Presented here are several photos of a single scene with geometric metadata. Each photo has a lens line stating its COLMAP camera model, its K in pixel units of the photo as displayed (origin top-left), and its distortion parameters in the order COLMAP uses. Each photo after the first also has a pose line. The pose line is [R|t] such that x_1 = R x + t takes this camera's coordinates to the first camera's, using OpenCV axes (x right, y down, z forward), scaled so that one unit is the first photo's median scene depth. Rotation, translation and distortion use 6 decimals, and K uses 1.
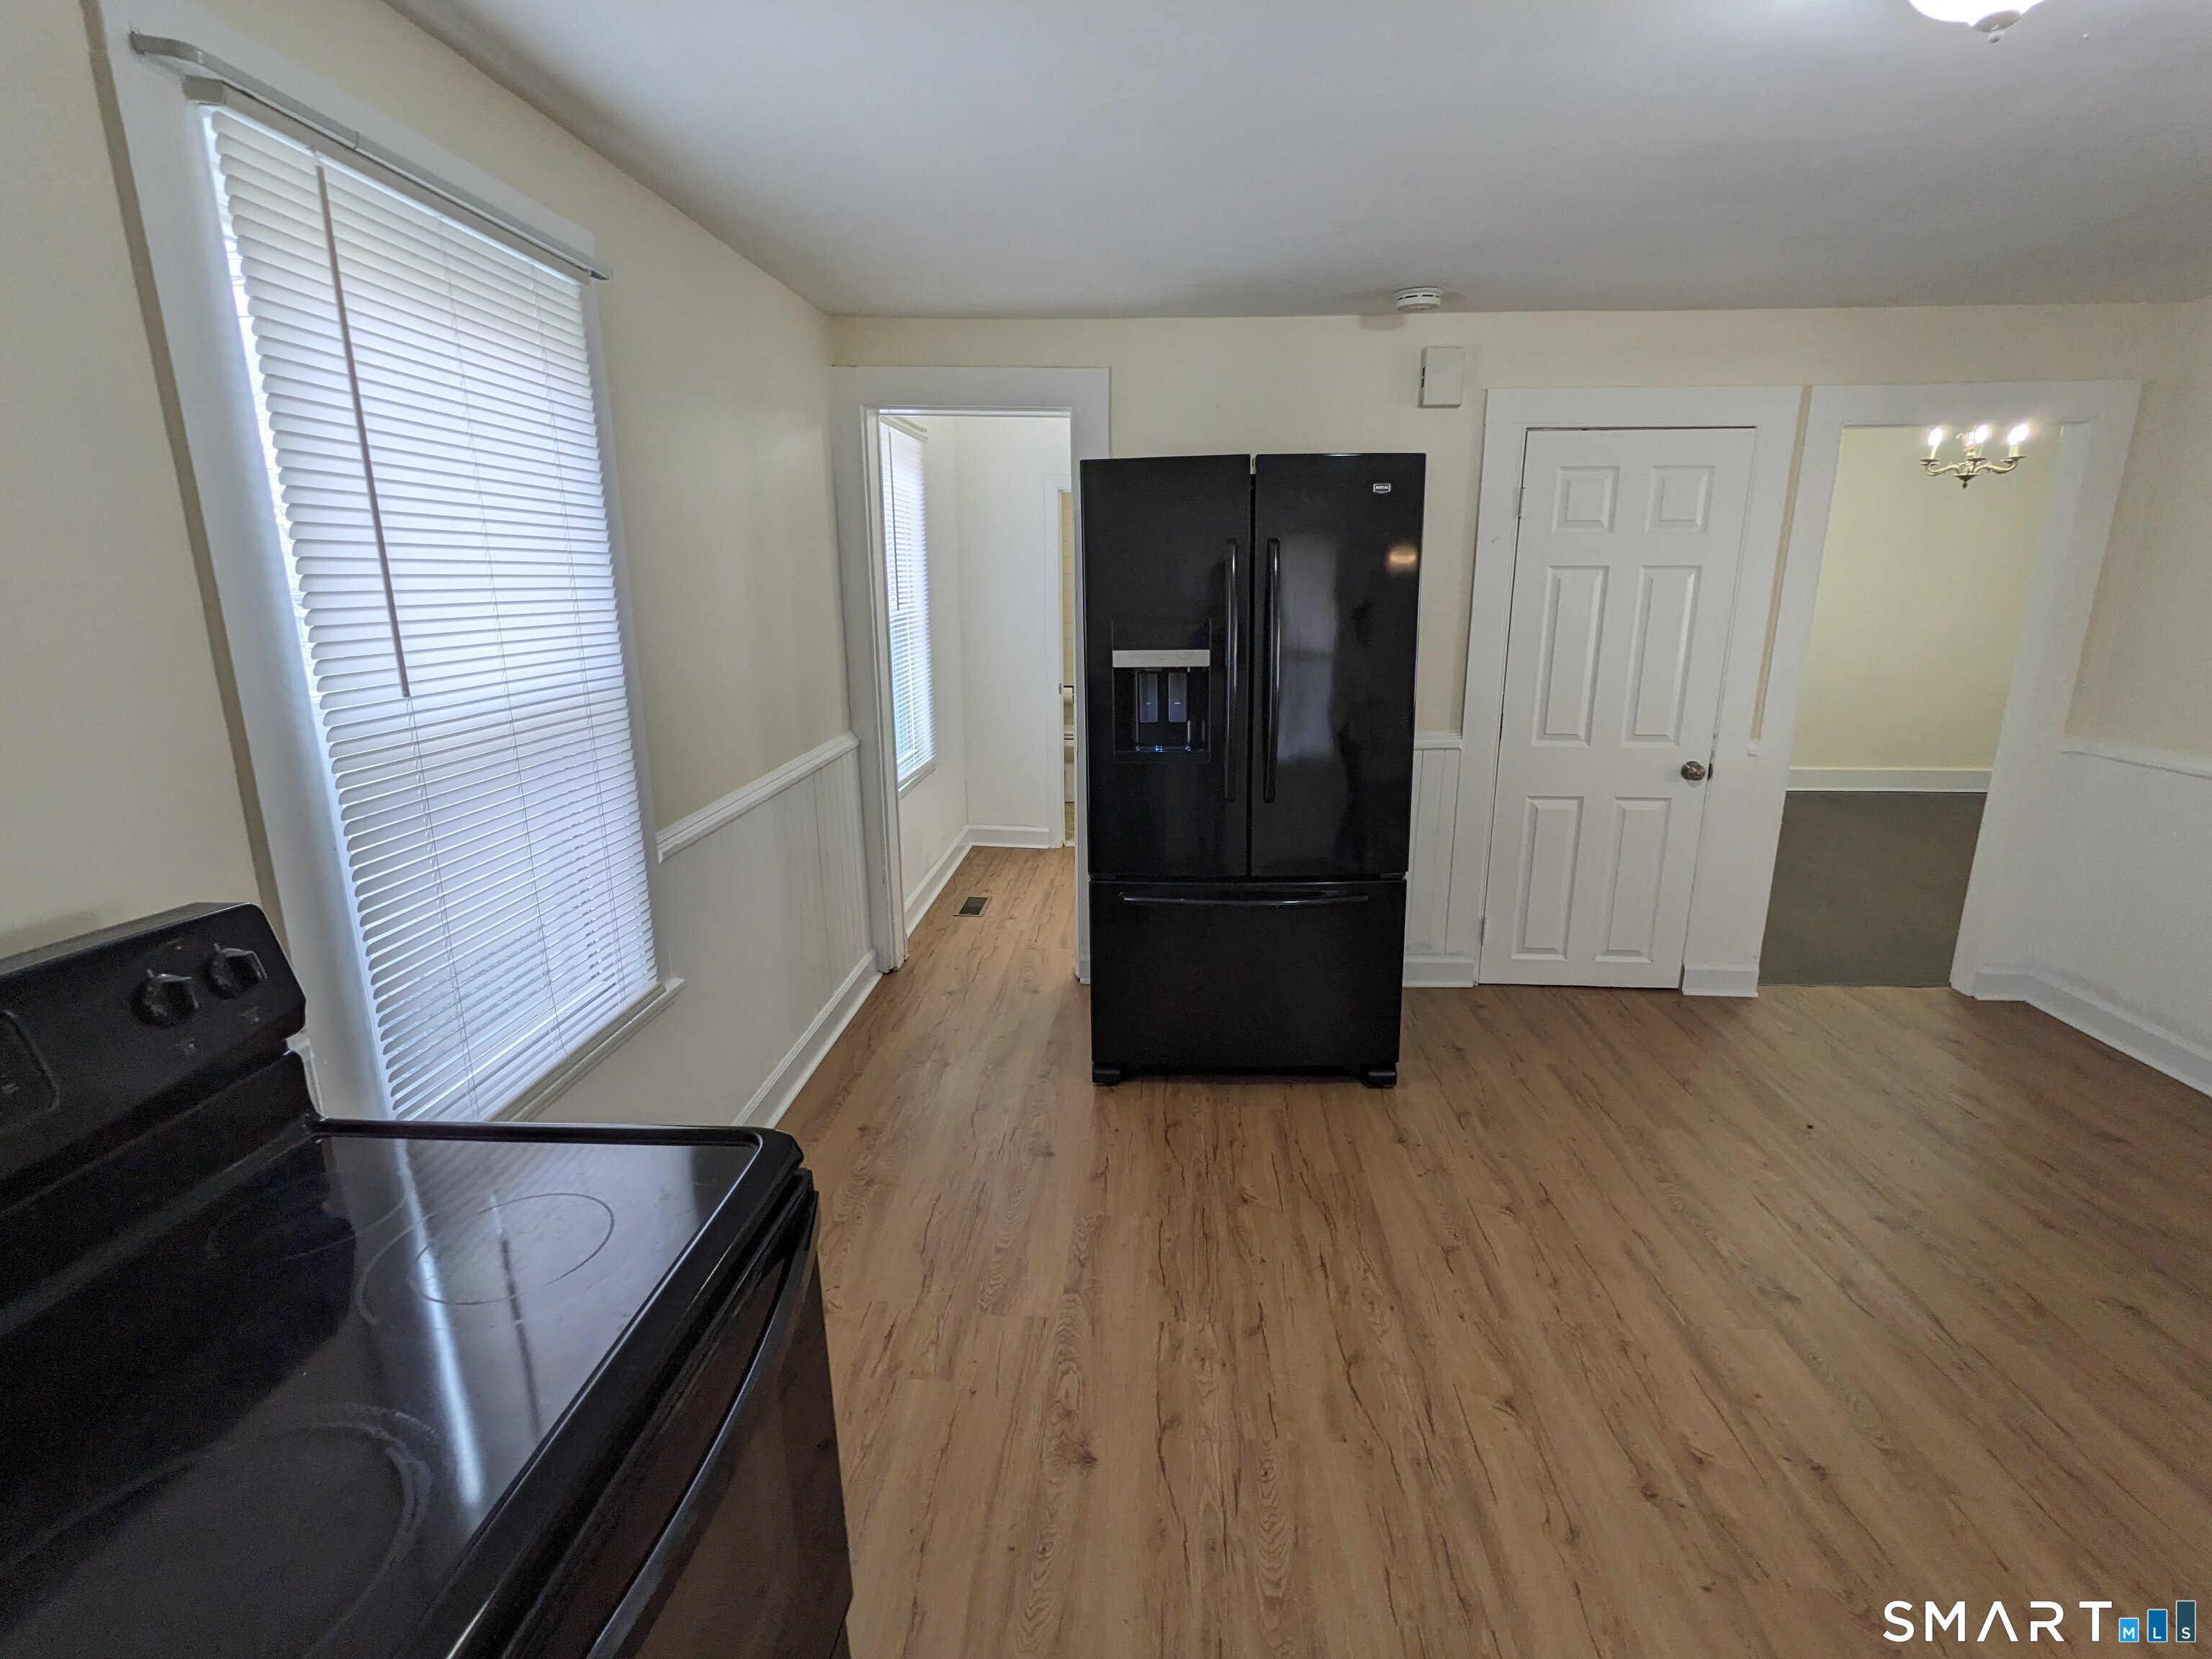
lens RADIAL K [[1064.3, 0, 1106.0], [0, 1064.3, 829.5], [0, 0, 1]] dist [-0.001188, -0.000207]
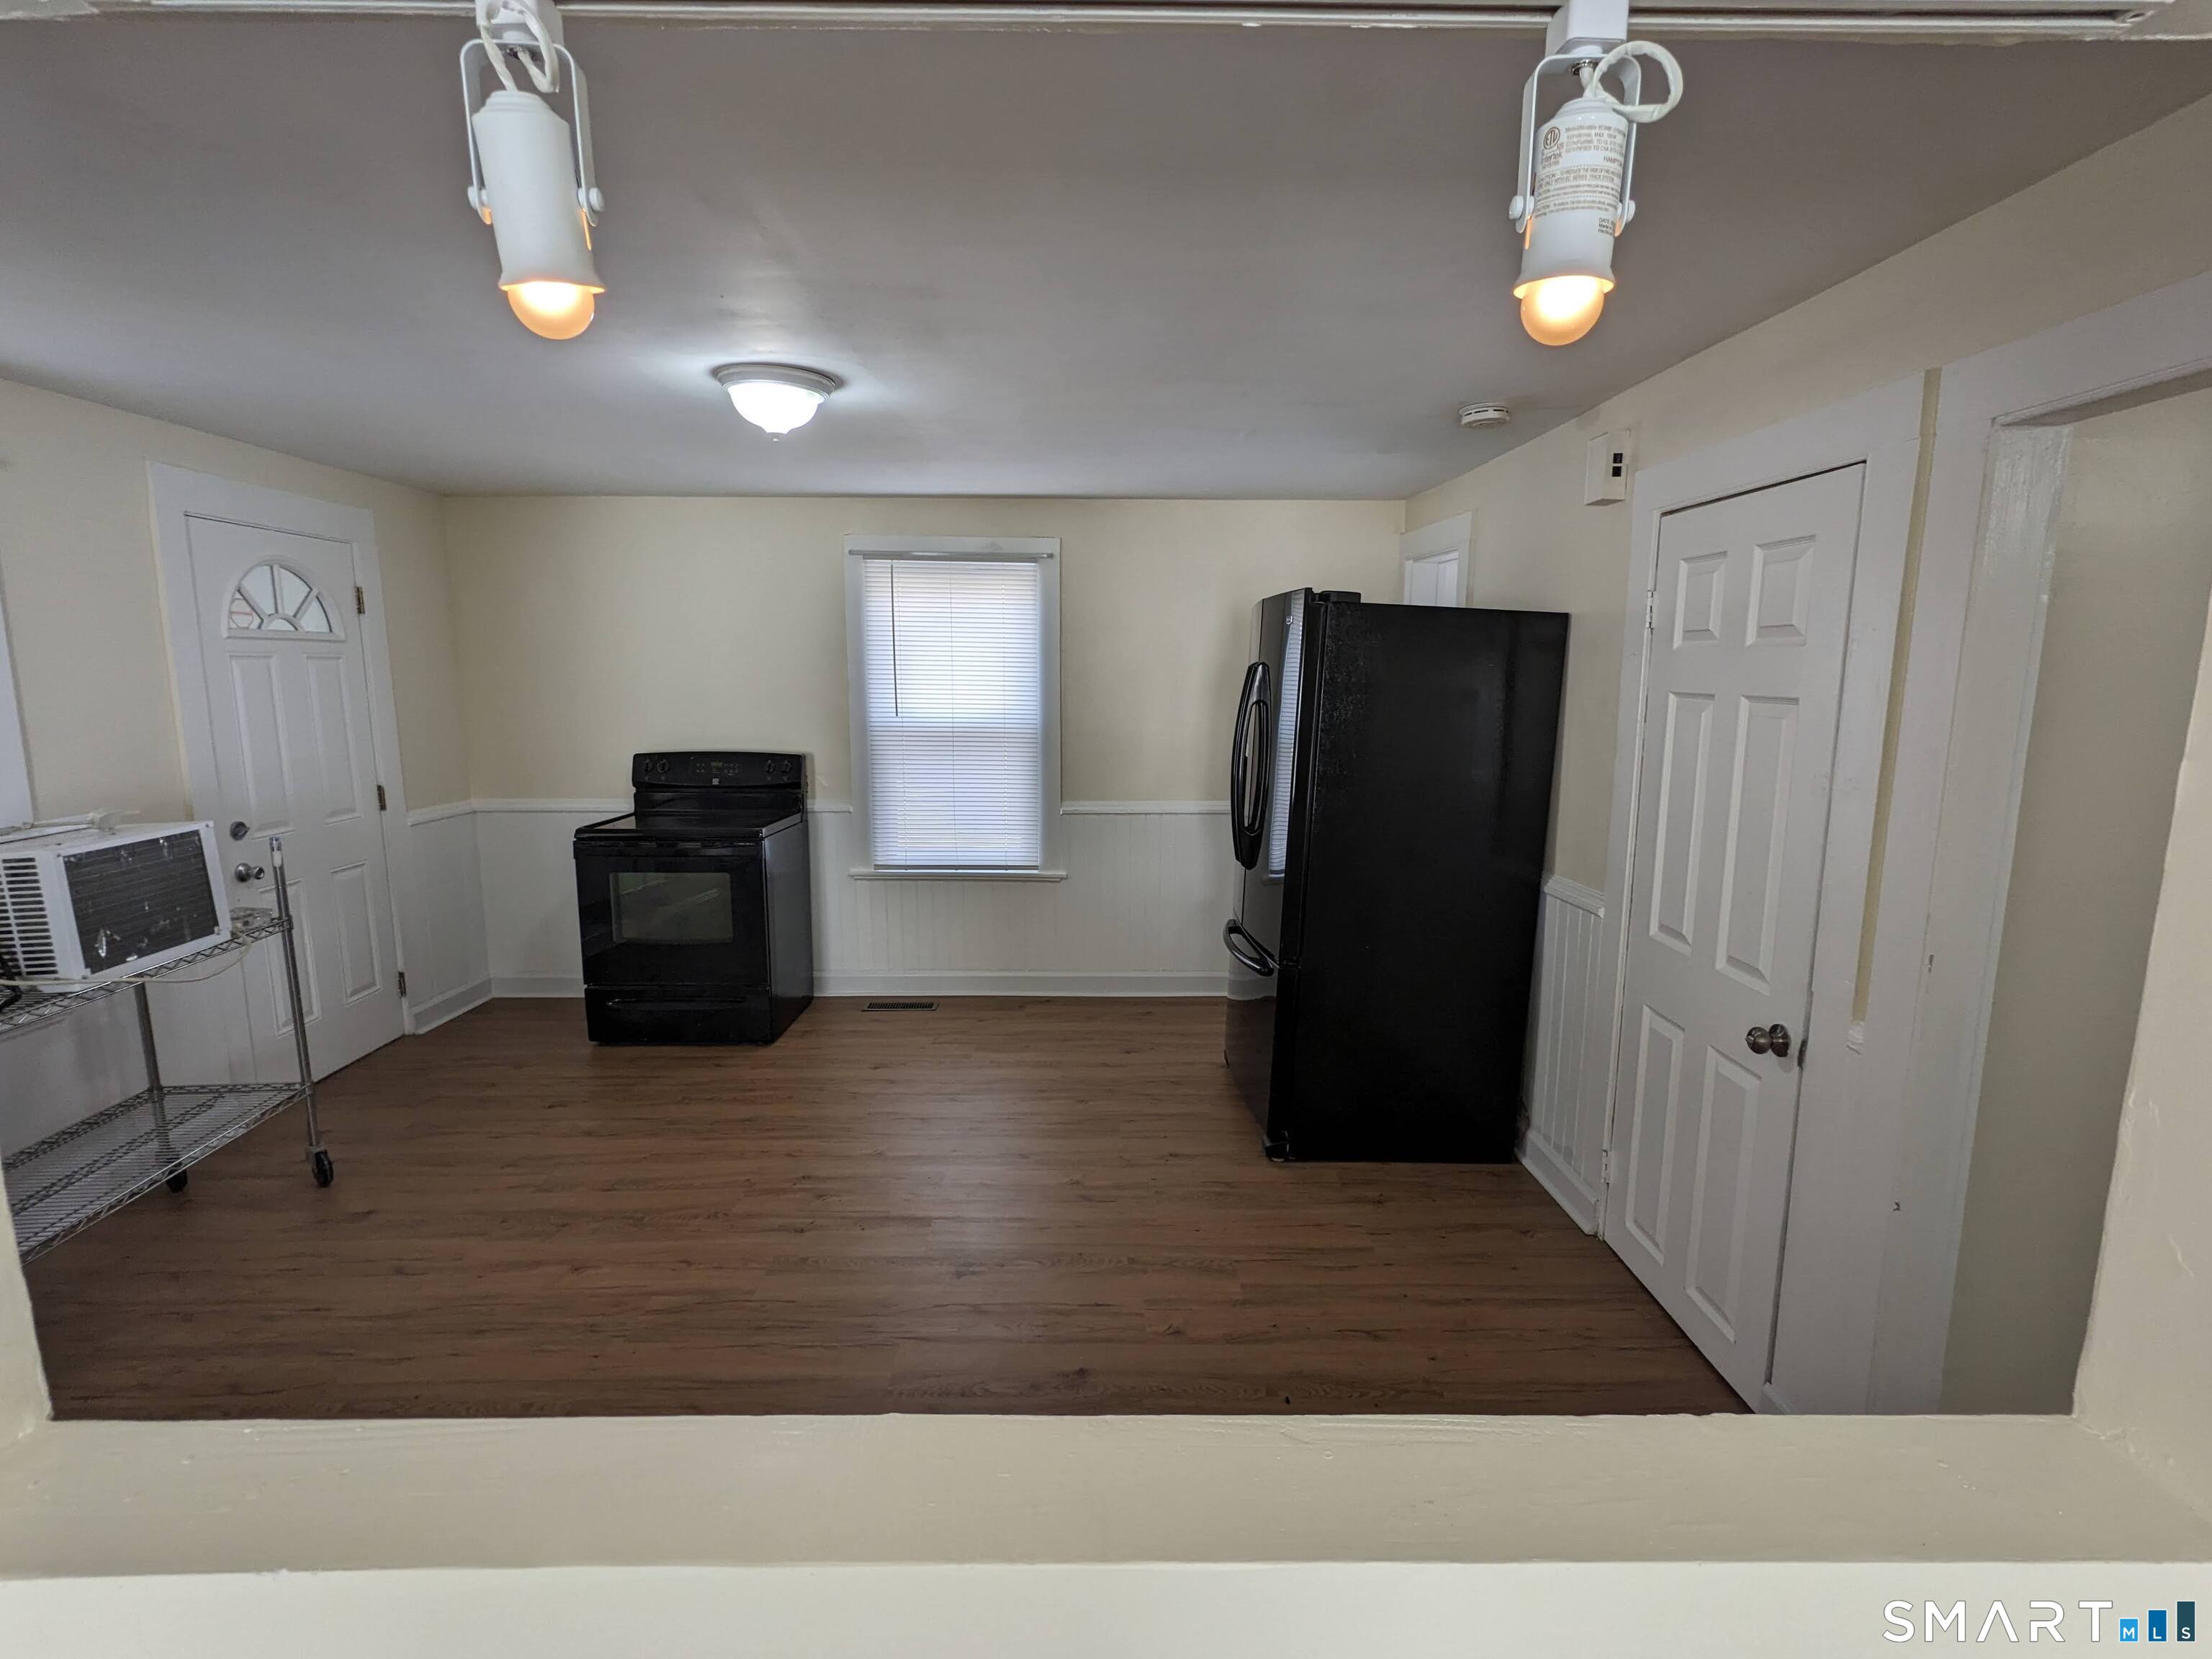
lens RADIAL K [[1064.3, 0, 1106.0], [0, 1064.3, 829.5], [0, 0, 1]] dist [-0.001188, -0.000207]
pose [[0.079599, 0.153831, -0.984886, 1.382467], [-0.244865, 0.960765, 0.130274, -0.195515], [0.966284, 0.230795, 0.114144, 0.701443]]
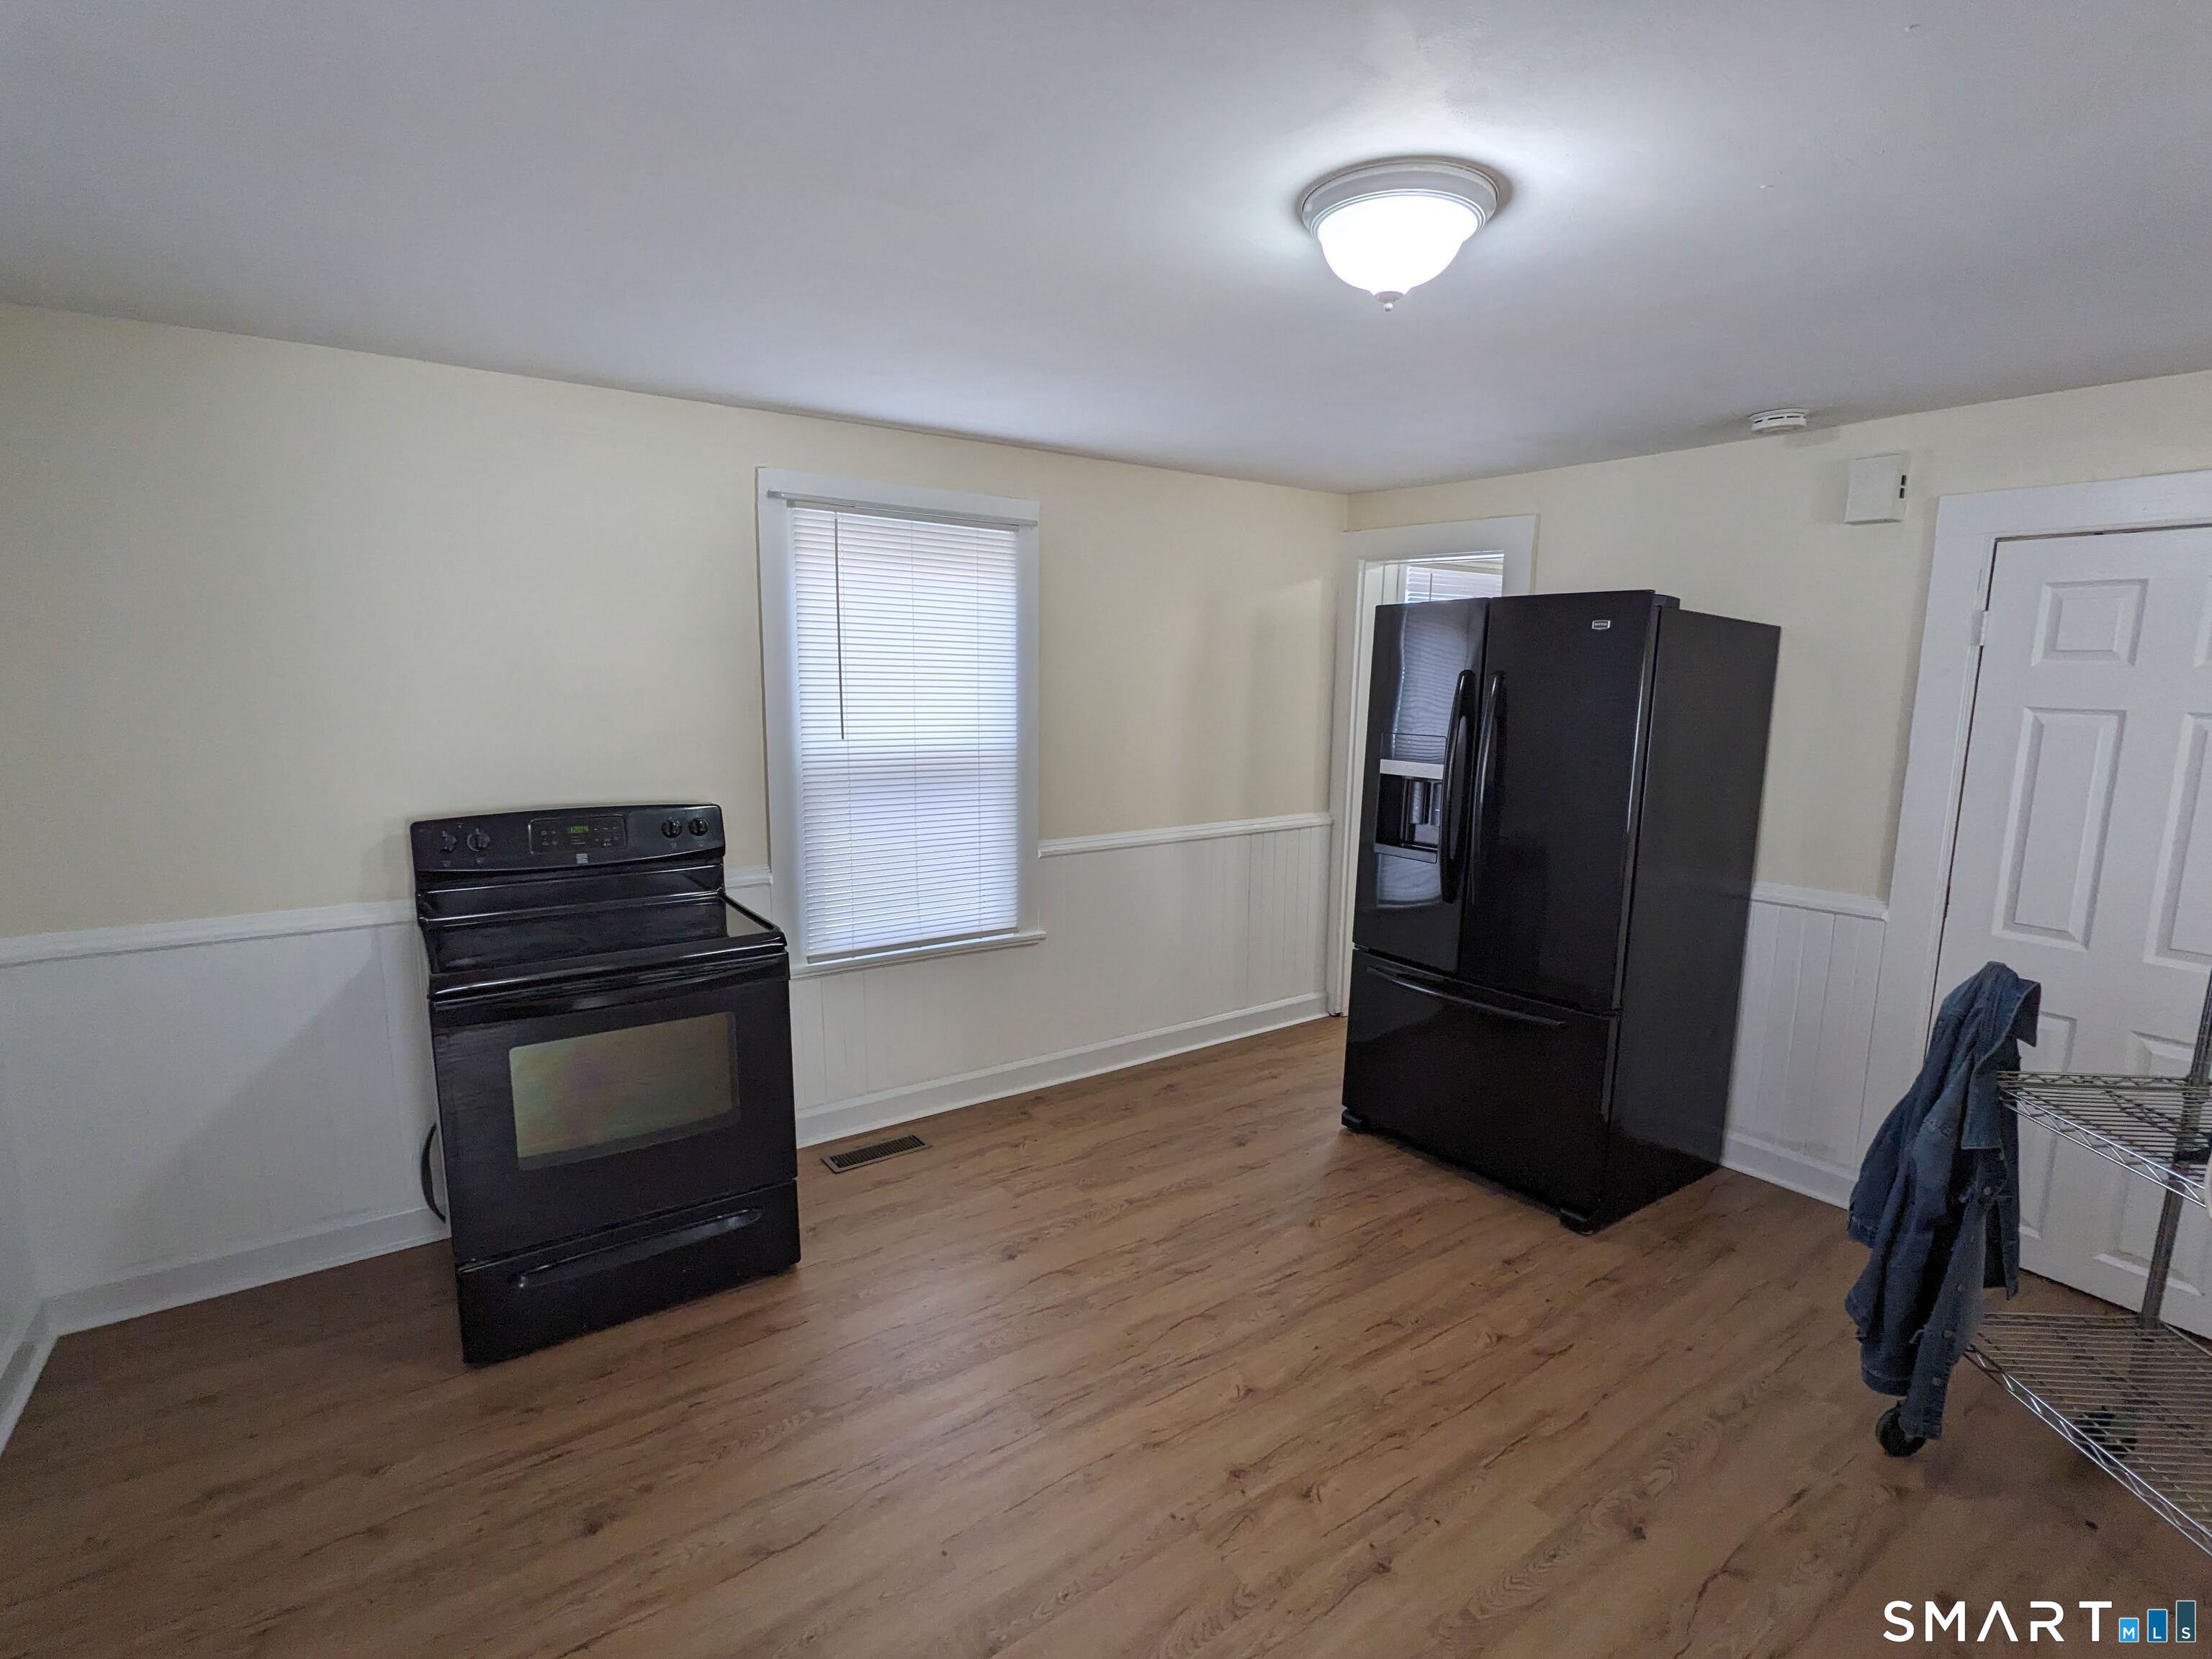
lens RADIAL K [[1064.3, 0, 1106.0], [0, 1064.3, 829.5], [0, 0, 1]] dist [-0.001188, -0.000207]
pose [[0.623582, 0.132122, -0.770512, 0.752082], [-0.204494, 0.978865, 0.002351, -0.030439], [0.754538, 0.156099, 0.637421, 0.014979]]
